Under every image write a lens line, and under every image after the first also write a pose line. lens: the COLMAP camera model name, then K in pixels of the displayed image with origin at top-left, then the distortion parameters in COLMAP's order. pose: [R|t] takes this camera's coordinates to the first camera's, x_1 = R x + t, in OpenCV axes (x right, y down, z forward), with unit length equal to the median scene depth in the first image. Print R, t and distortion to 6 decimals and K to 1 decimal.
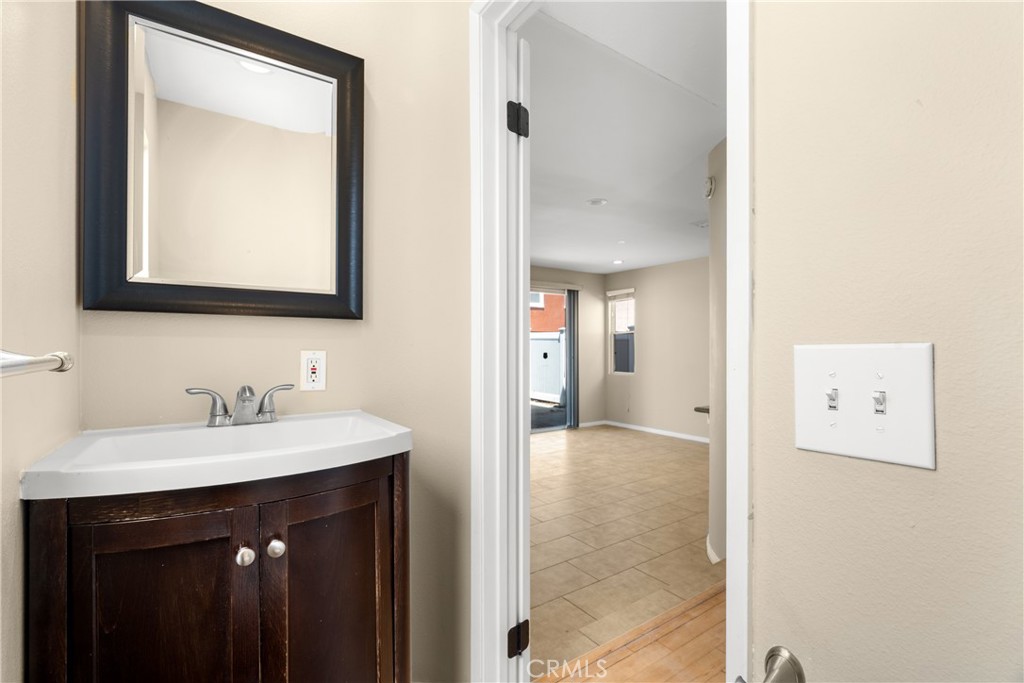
lens RADIAL K [[454.3, 0, 510.9], [0, 454.3, 345.7], [0, 0, 1]] dist [-0.003210, 0.000095]
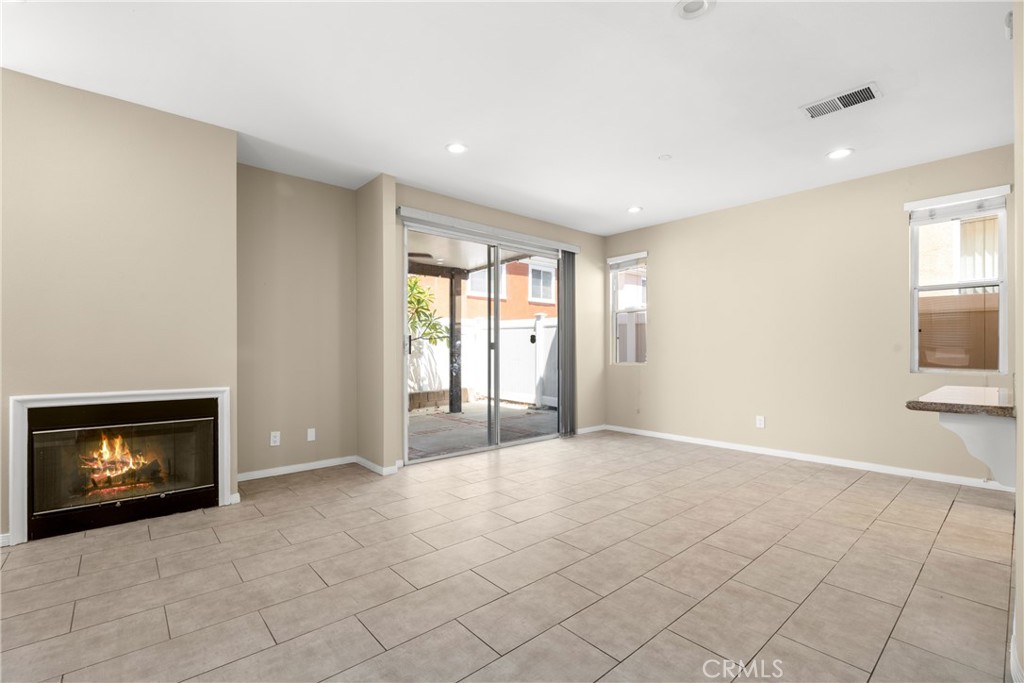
lens RADIAL K [[452.3, 0, 506.5], [0, 452.3, 350.3], [0, 0, 1]] dist [-0.004613, -0.000698]
pose [[0.995078, -0.001336, 0.099089, -0.039996], [0.001077, 0.999996, 0.002672, 0.038346], [-0.099092, -0.002553, 0.995075, 0.269835]]
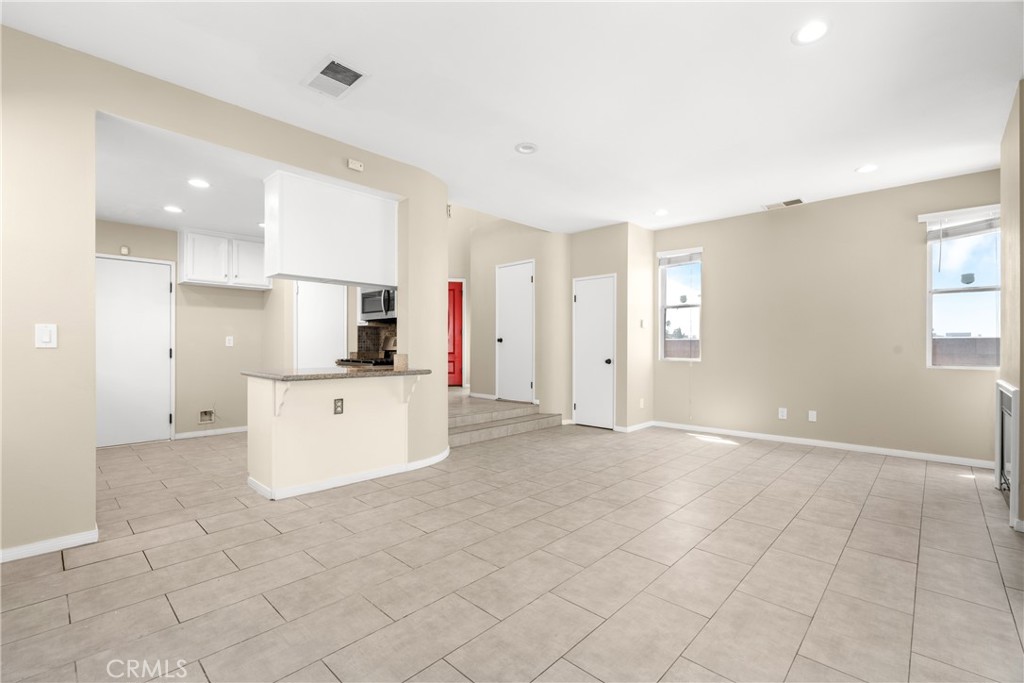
lens RADIAL K [[454.3, 0, 510.9], [0, 454.3, 345.7], [0, 0, 1]] dist [-0.003210, 0.000095]
pose [[-0.979944, -0.003547, -0.199241, 0.210631], [-0.002650, 0.999985, -0.004769, 0.041751], [0.199255, -0.004145, -0.979939, 0.995799]]
